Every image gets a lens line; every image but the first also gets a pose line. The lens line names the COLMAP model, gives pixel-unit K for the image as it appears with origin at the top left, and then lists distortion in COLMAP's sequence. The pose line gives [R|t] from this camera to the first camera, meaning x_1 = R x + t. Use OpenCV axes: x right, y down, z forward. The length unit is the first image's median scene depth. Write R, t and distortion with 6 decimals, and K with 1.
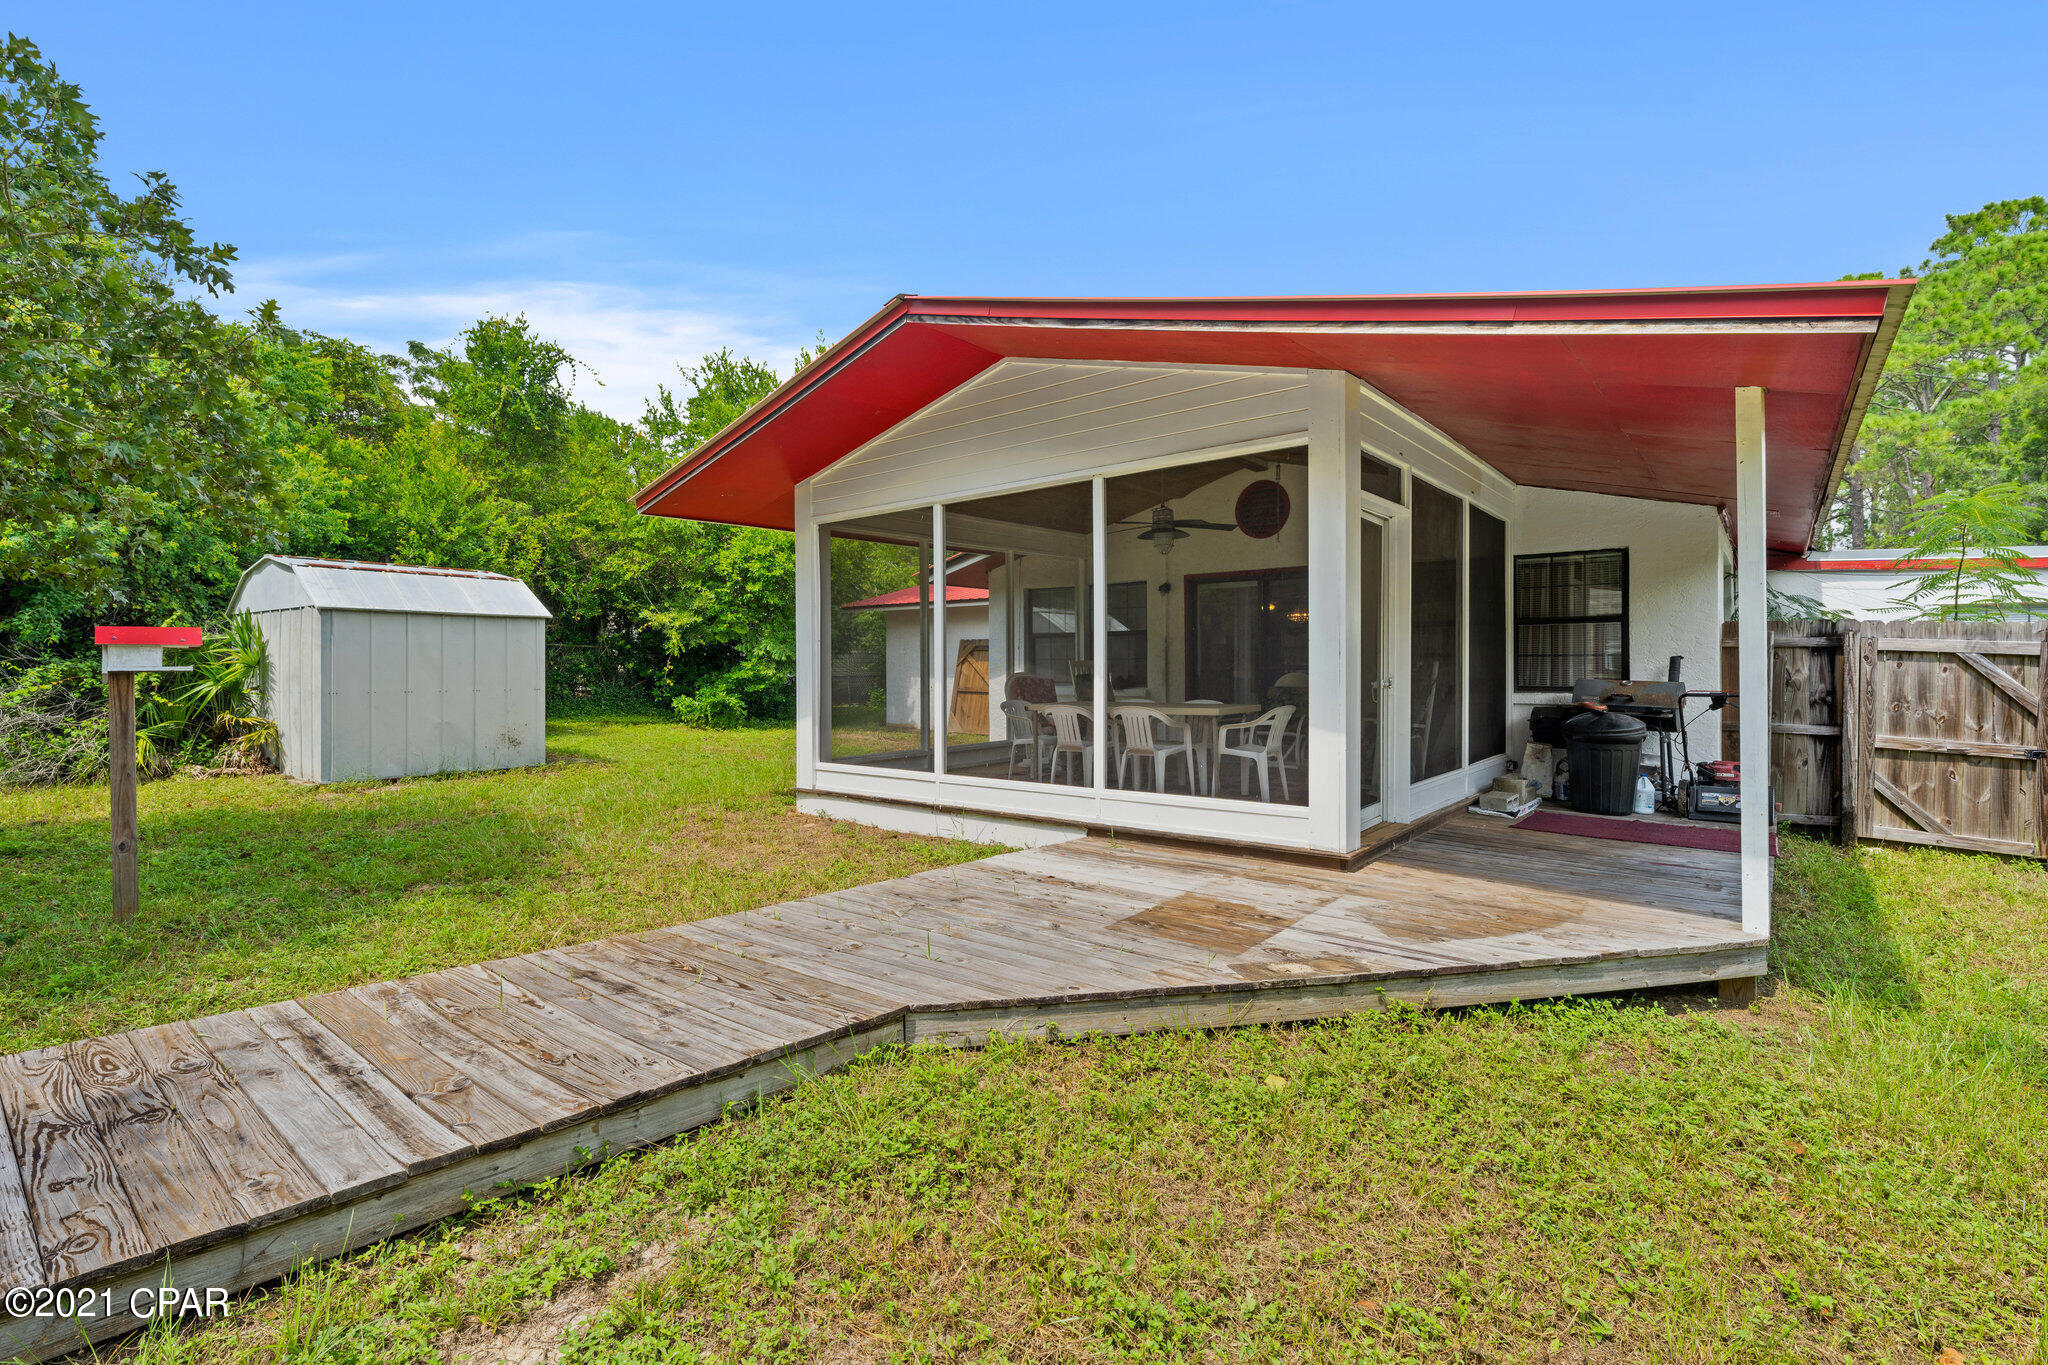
lens RADIAL K [[921.7, 0, 1029.9], [0, 921.7, 669.1], [0, 0, 1]] dist [0.000658, -0.000195]
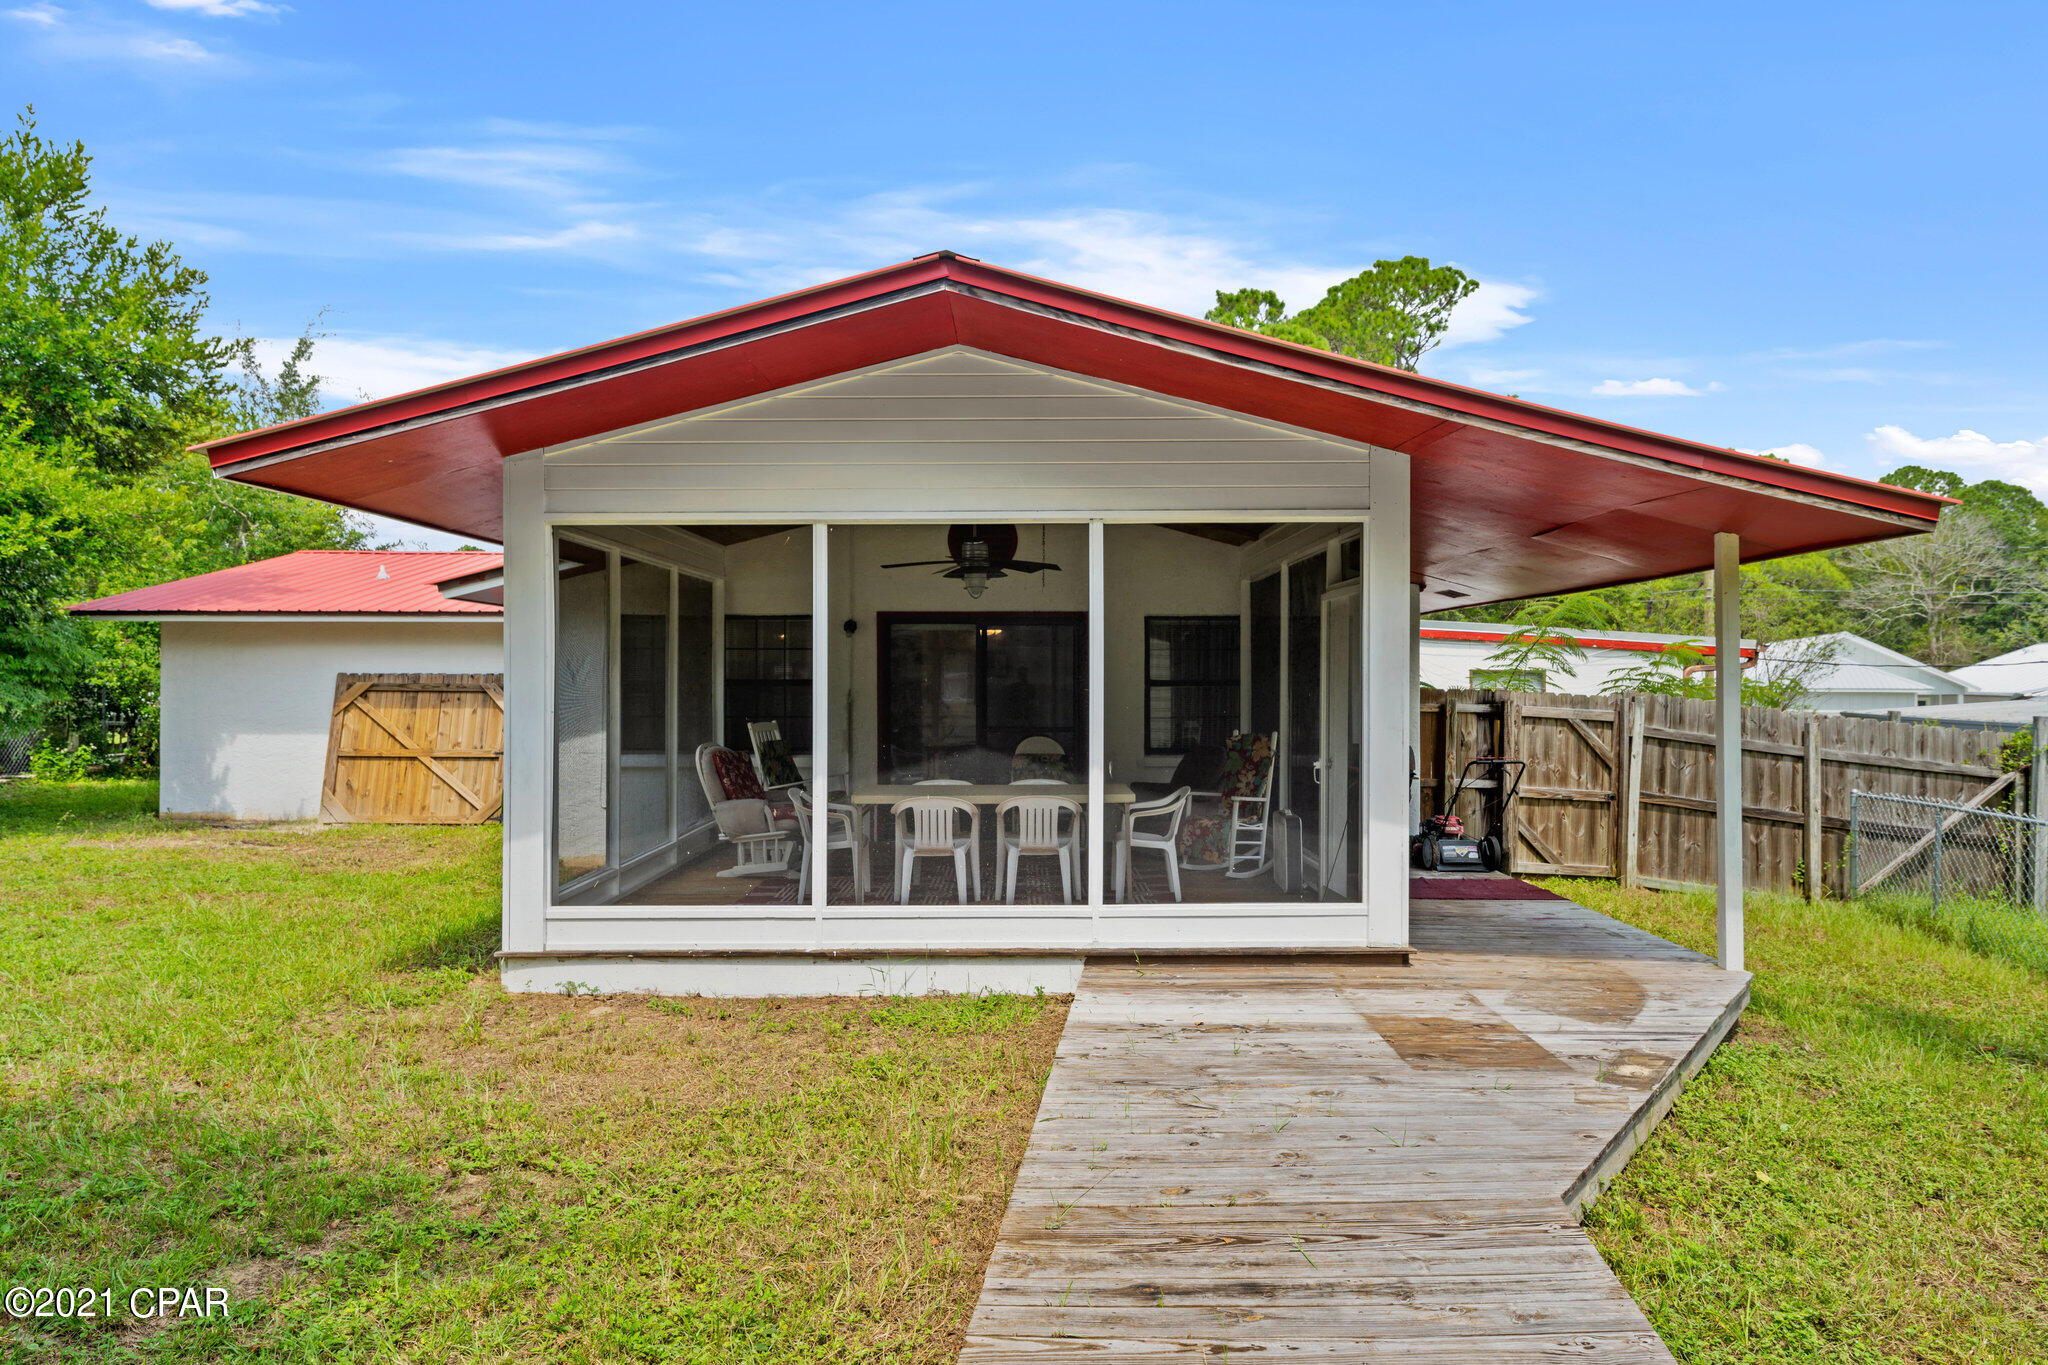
lens RADIAL K [[1190.5, 0, 1025.0], [0, 1190.5, 679.1], [0, 0, 1]] dist [0.010532, 0.001072]
pose [[0.776233, 0.007492, 0.630402, -0.593622], [-0.001625, 0.999950, -0.009884, -0.054627], [-0.630444, 0.006648, 0.776206, 0.209210]]
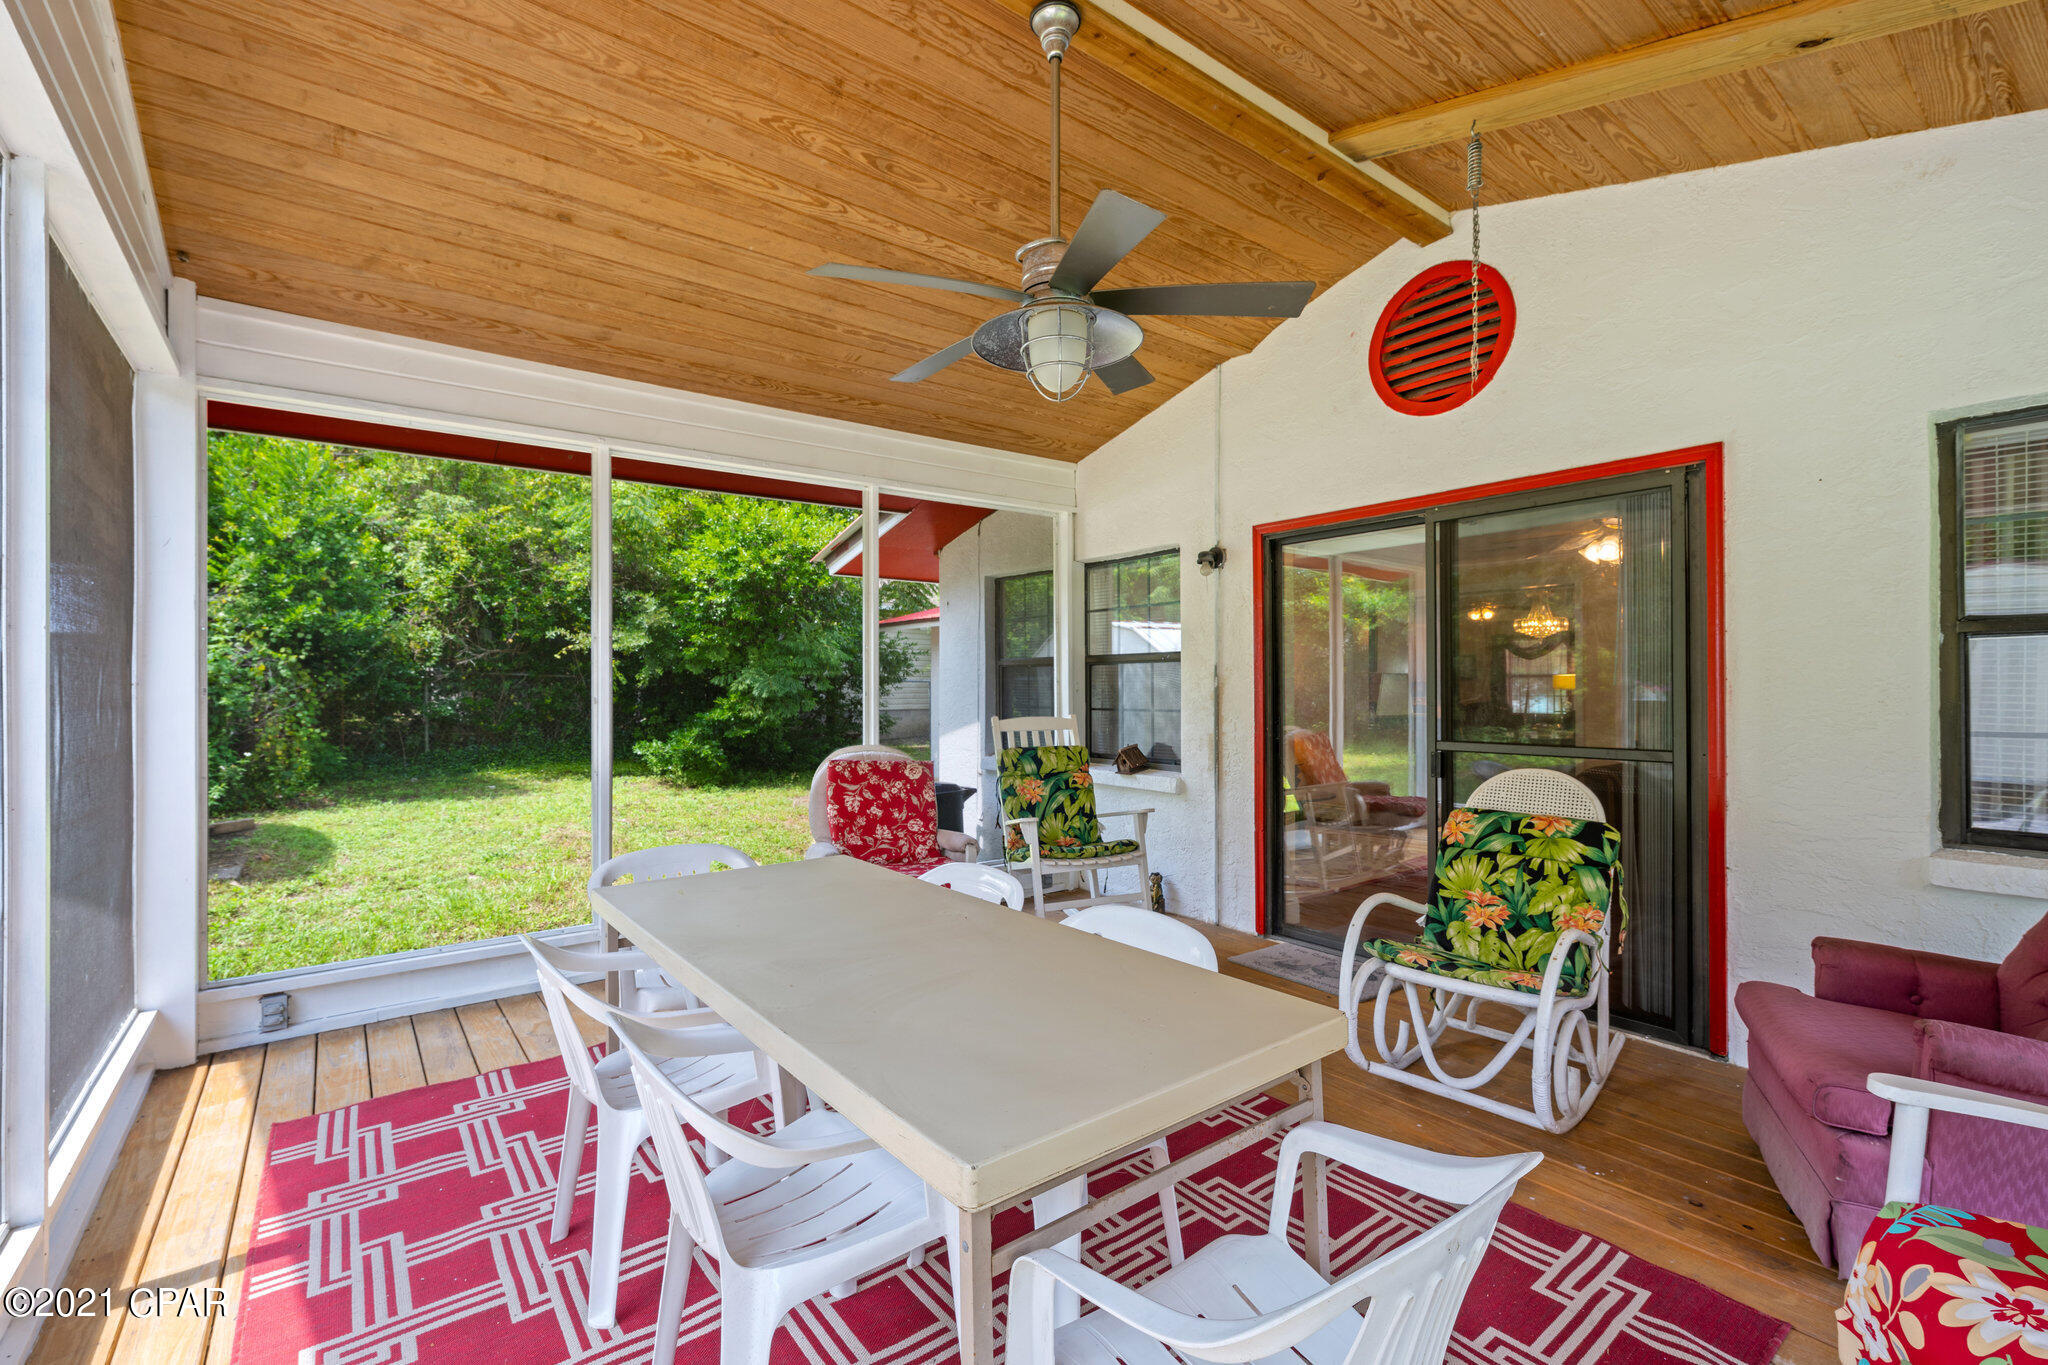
lens RADIAL K [[921.7, 0, 1013.5], [0, 921.7, 687.5], [0, 0, 1]] dist [0.000658, -0.000195]
pose [[0.971618, 0.004412, -0.236515, 0.254977], [-0.006756, 0.999936, -0.009101, -0.031067], [0.236459, 0.010441, 0.971585, 0.864833]]
